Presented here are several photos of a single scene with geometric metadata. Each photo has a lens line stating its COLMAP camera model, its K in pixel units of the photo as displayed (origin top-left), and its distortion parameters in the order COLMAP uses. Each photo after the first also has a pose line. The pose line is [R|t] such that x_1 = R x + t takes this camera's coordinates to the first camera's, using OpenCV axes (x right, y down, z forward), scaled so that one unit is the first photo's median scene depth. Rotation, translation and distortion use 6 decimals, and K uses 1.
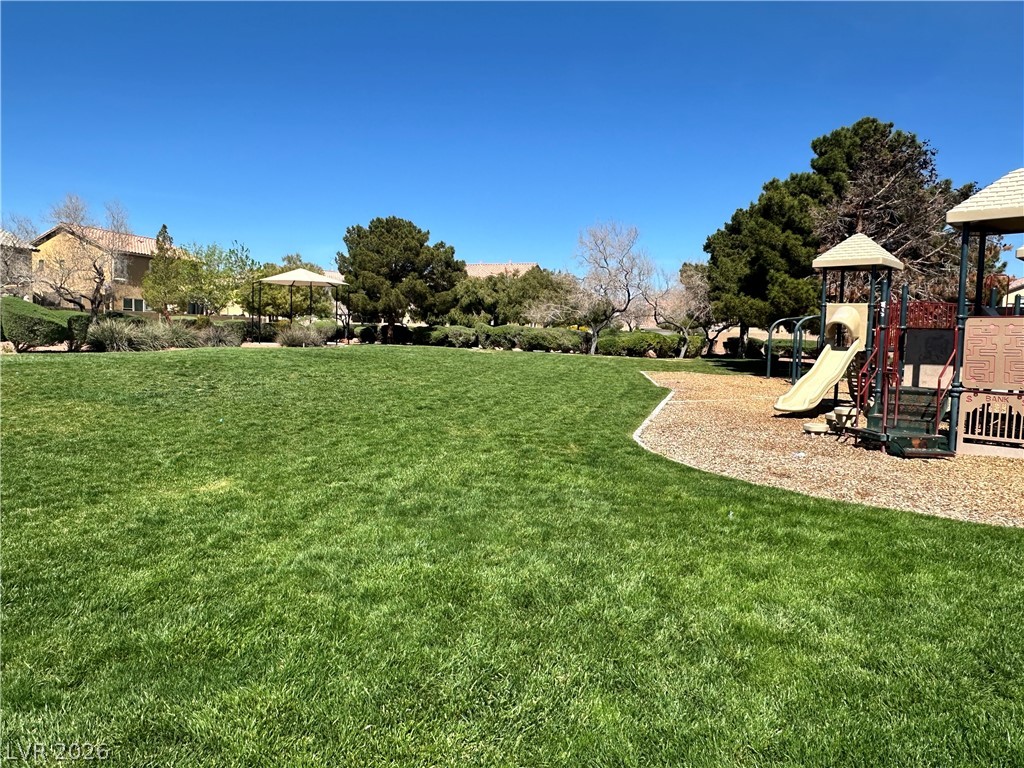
lens RADIAL K [[717.2, 0, 512.5], [0, 717.2, 385.3], [0, 0, 1]] dist [-0.014159, -0.003143]
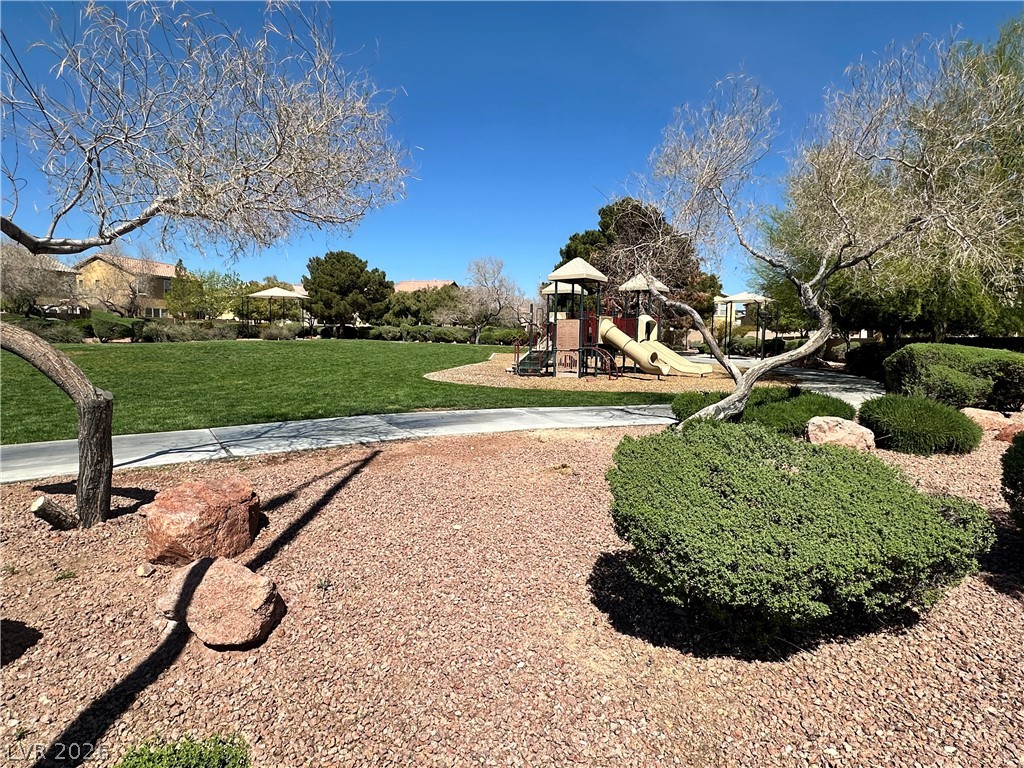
lens RADIAL K [[594.2, 0, 512.3], [0, 594.2, 380.6], [0, 0, 1]] dist [-0.000917, -0.000095]
pose [[0.996569, -0.015149, 0.081363, 0.075626], [0.014430, 0.999851, 0.009422, 0.020534], [-0.081494, -0.008215, 0.996640, -0.228638]]
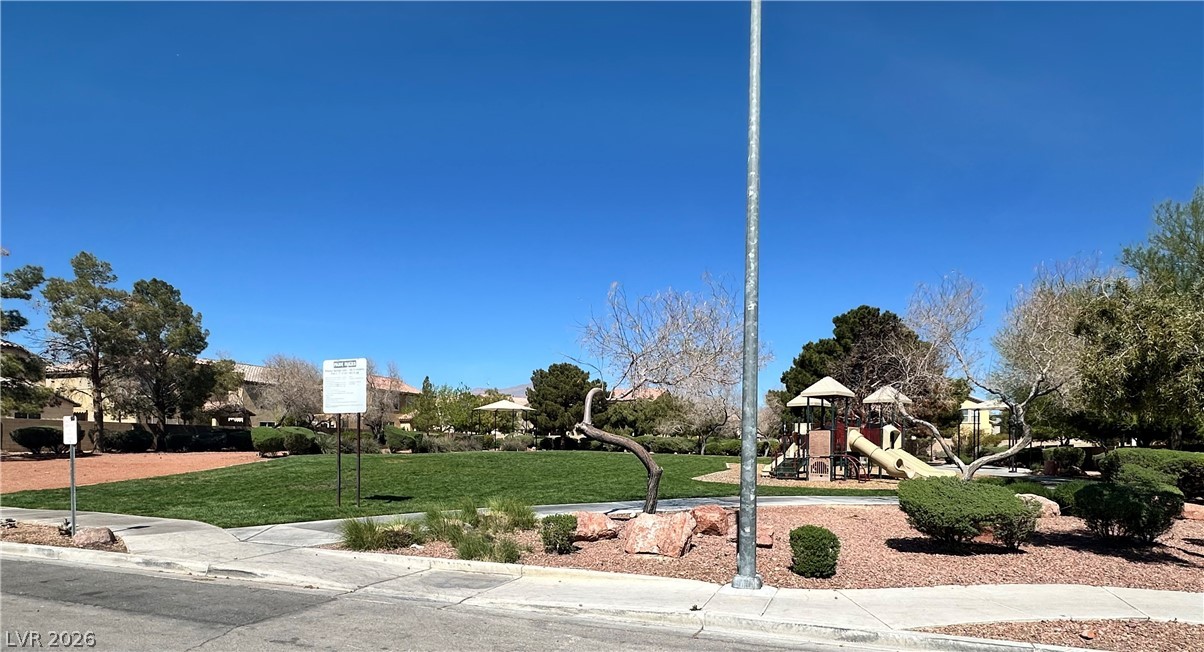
lens RADIAL K [[703.9, 0, 592.1], [0, 703.9, 450.6], [0, 0, 1]] dist [-0.008028, -0.000442]
pose [[0.996336, -0.013293, -0.084486, 0.007717], [0.007947, 0.997963, -0.063304, 0.034176], [0.085155, 0.062401, 0.994412, -0.411404]]
